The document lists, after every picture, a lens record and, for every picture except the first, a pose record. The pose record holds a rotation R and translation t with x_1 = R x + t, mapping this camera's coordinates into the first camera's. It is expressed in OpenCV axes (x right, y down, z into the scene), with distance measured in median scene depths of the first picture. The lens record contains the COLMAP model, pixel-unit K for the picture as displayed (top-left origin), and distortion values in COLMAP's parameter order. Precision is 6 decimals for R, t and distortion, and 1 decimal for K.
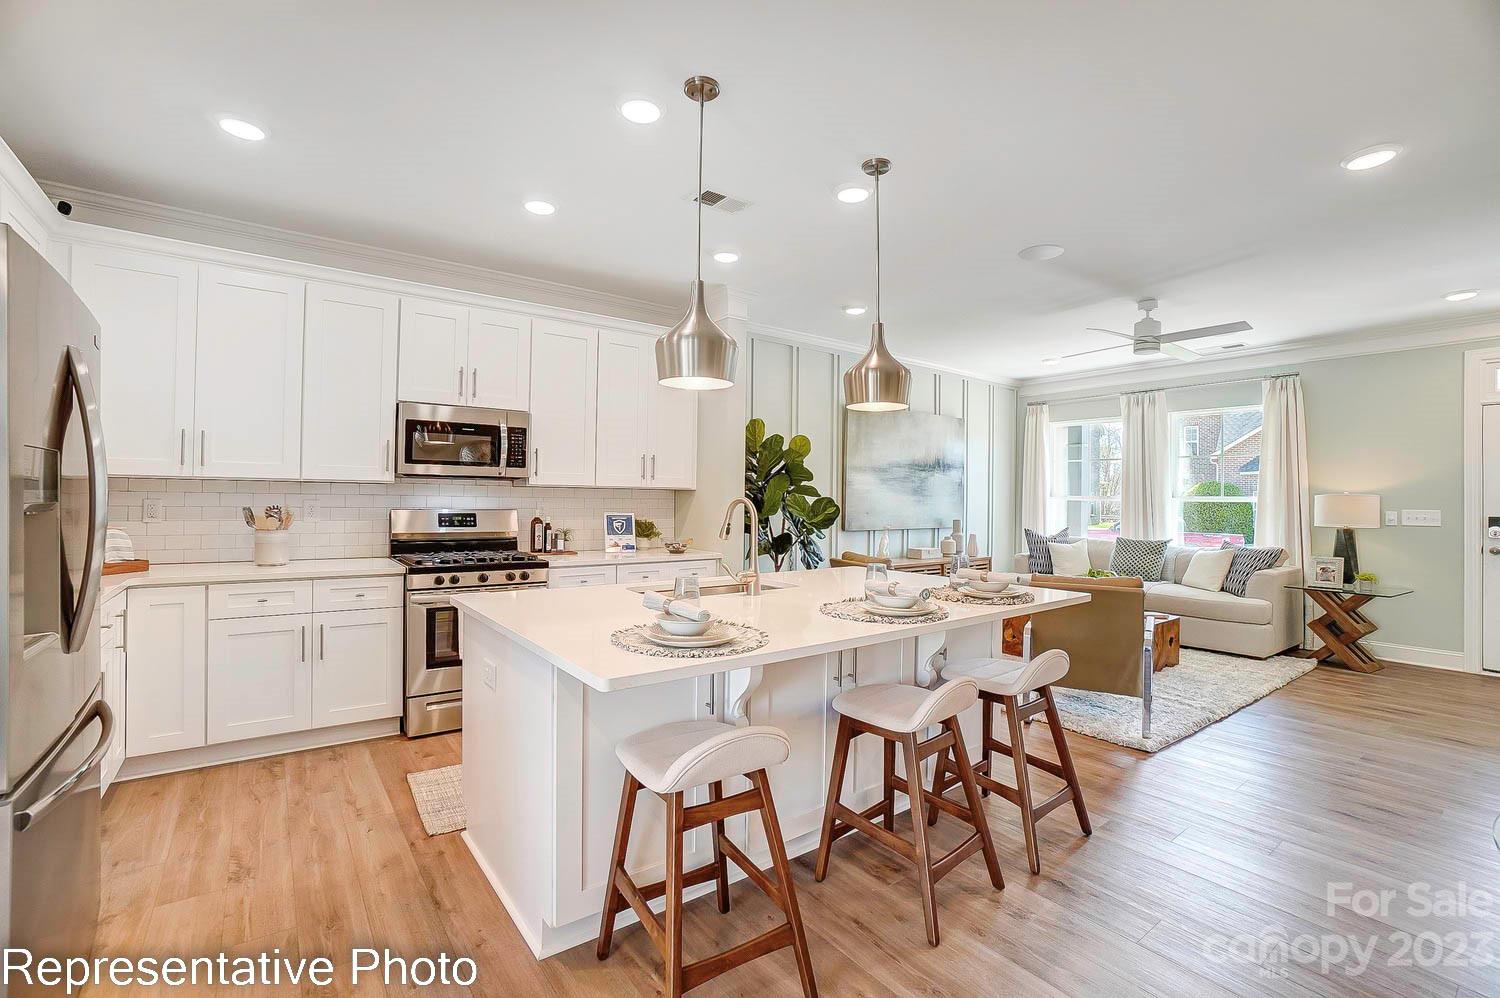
lens RADIAL K [[656.9, 0, 734.0], [0, 656.9, 497.5], [0, 0, 1]] dist [-0.024934, 0.000101]
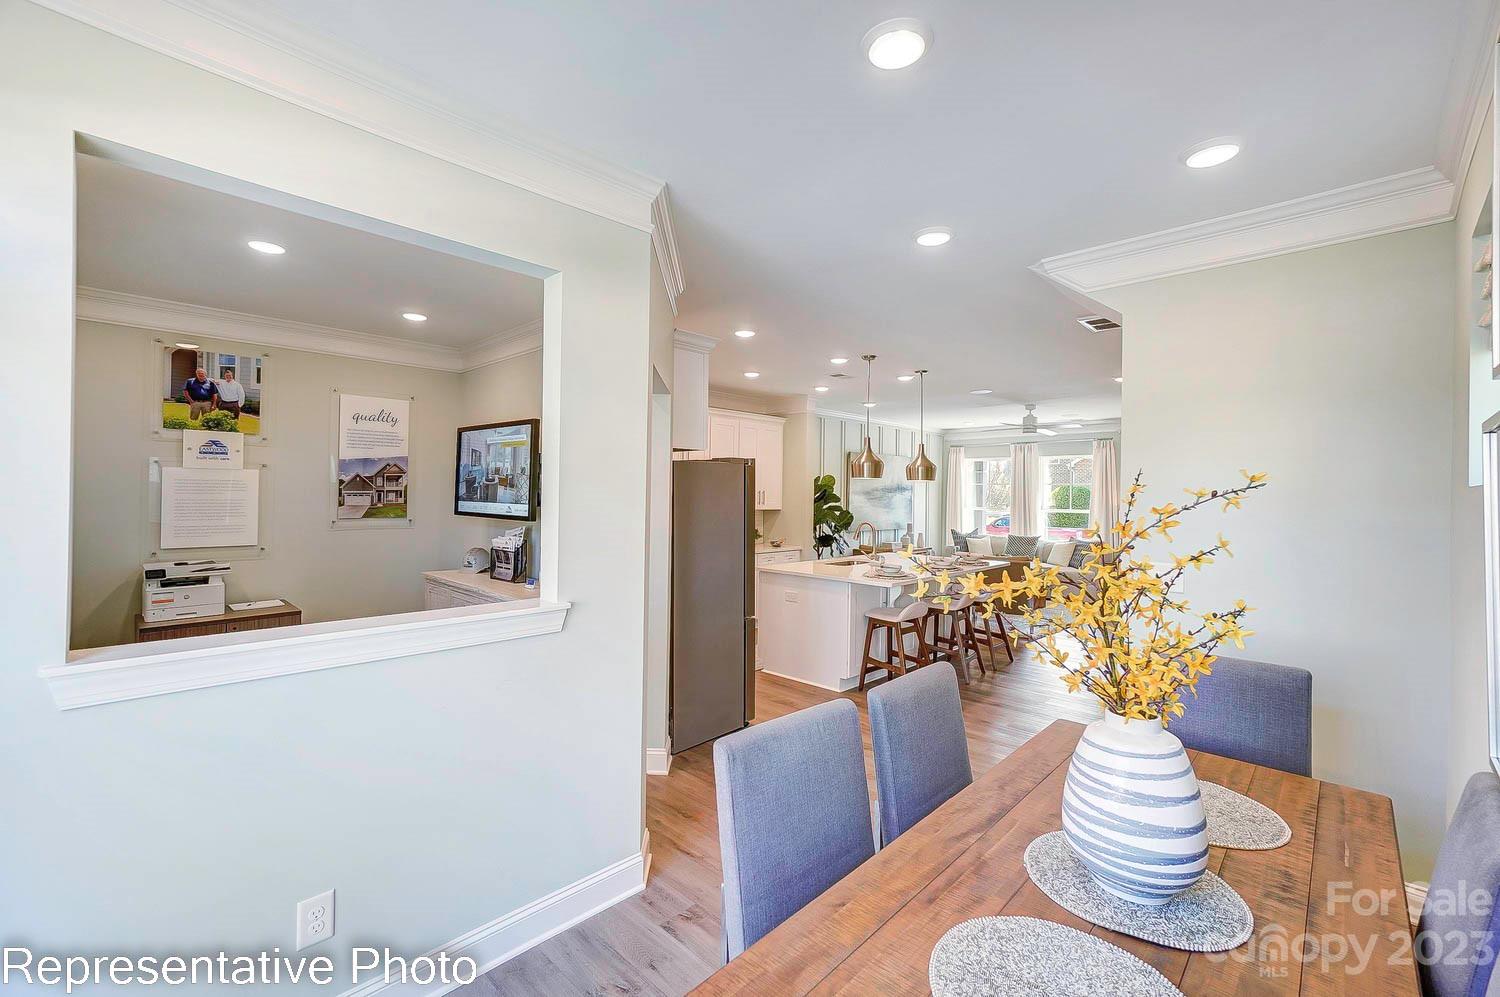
lens RADIAL K [[649.1, 0, 727.7], [0, 649.1, 488.5], [0, 0, 1]] dist [0.022184, 0.000042]
pose [[0.988532, 0.003771, 0.150962, -0.476512], [-0.003257, 0.999988, -0.003650, -0.063090], [-0.150974, 0.003116, 0.988533, -0.679377]]
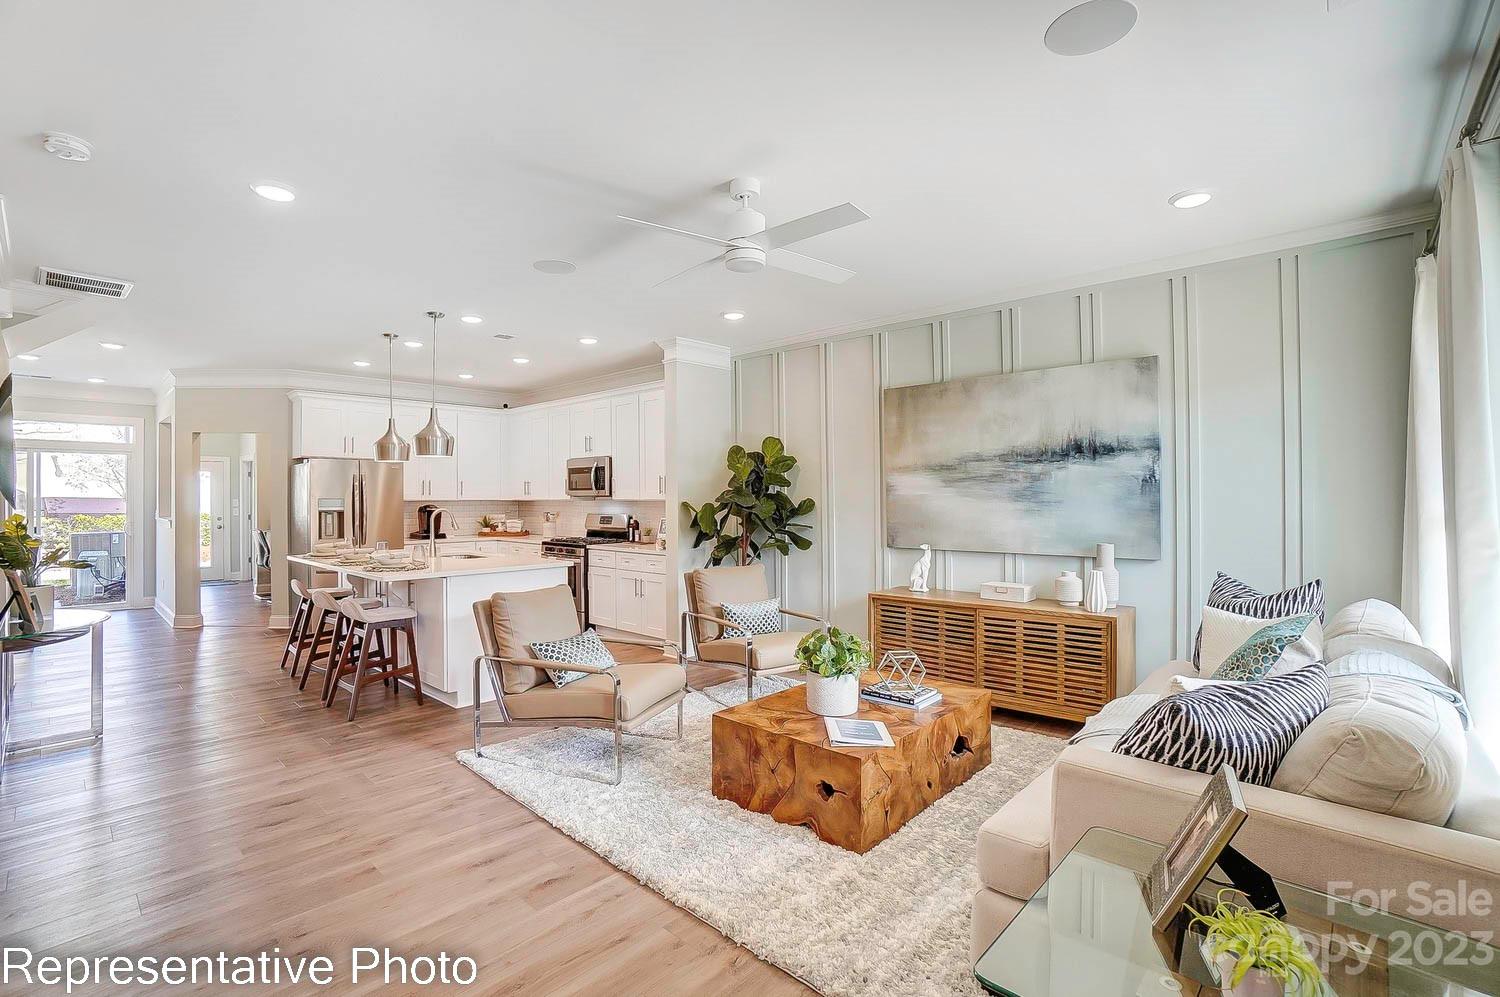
lens RADIAL K [[671.0, 0, 744.1], [0, 671.0, 496.6], [0, 0, 1]] dist [-0.070897, 0.022795]
pose [[0.195566, -0.013911, -0.980592, 1.258898], [0.007710, 0.999890, -0.012647, -0.002708], [0.980660, -0.005087, 0.195652, 0.890315]]
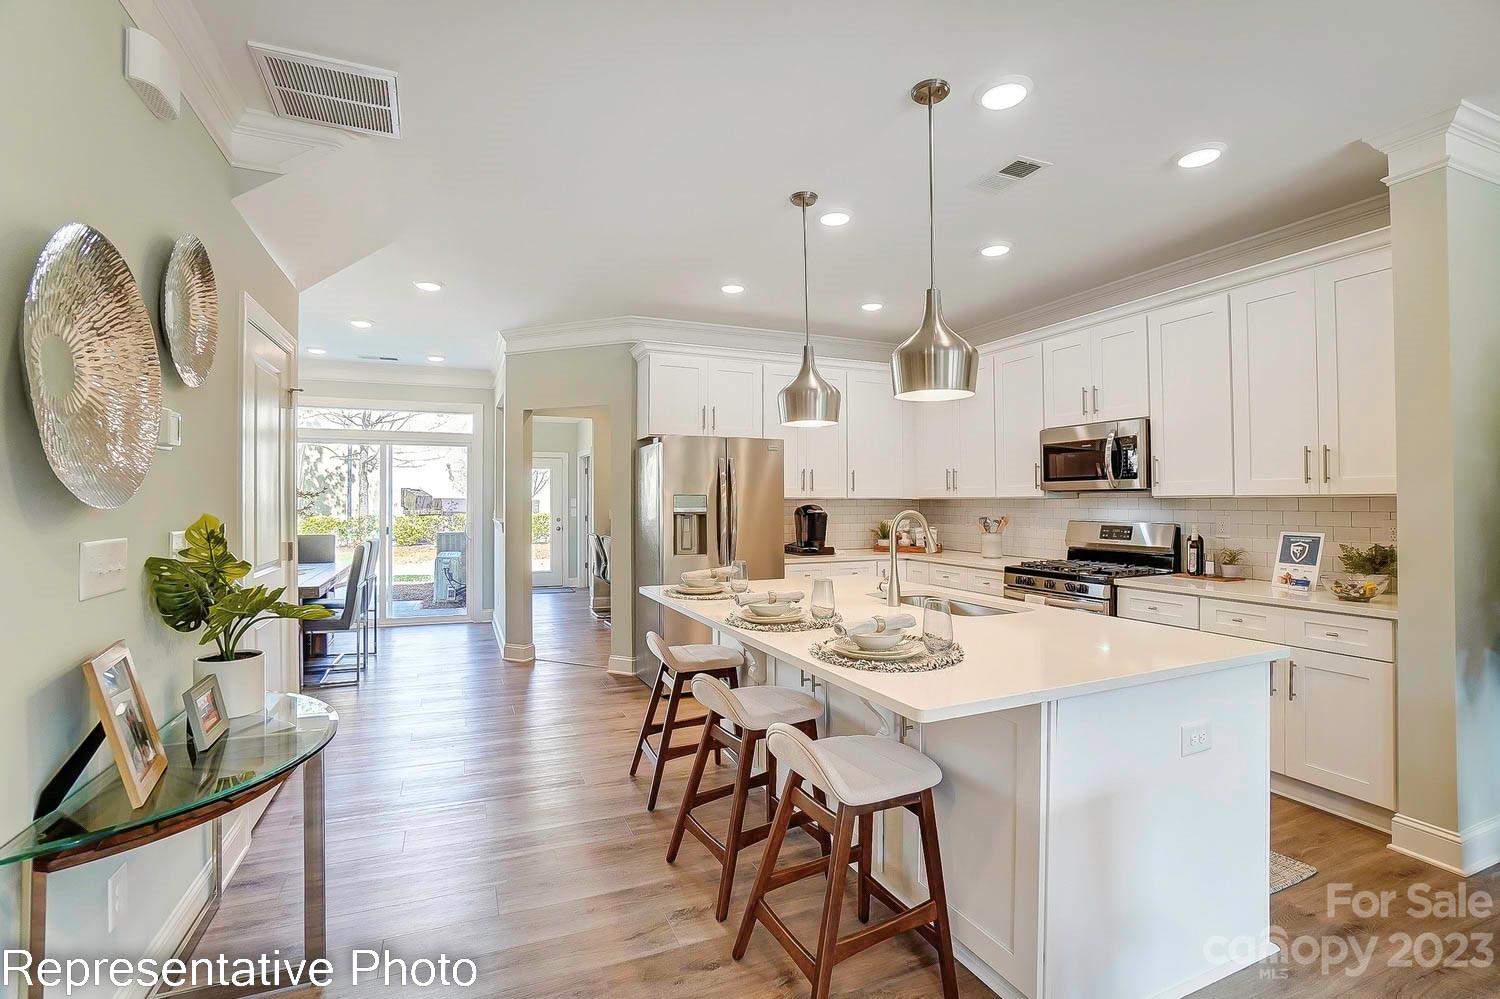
lens RADIAL K [[671.0, 0, 744.1], [0, 671.0, 497.6], [0, 0, 1]] dist [-0.070897, 0.022795]
pose [[-0.221247, -0.017288, -0.975065, 0.624745], [0.000310, 0.999842, -0.017798, -0.001487], [0.975218, -0.004240, -0.221207, 0.580841]]
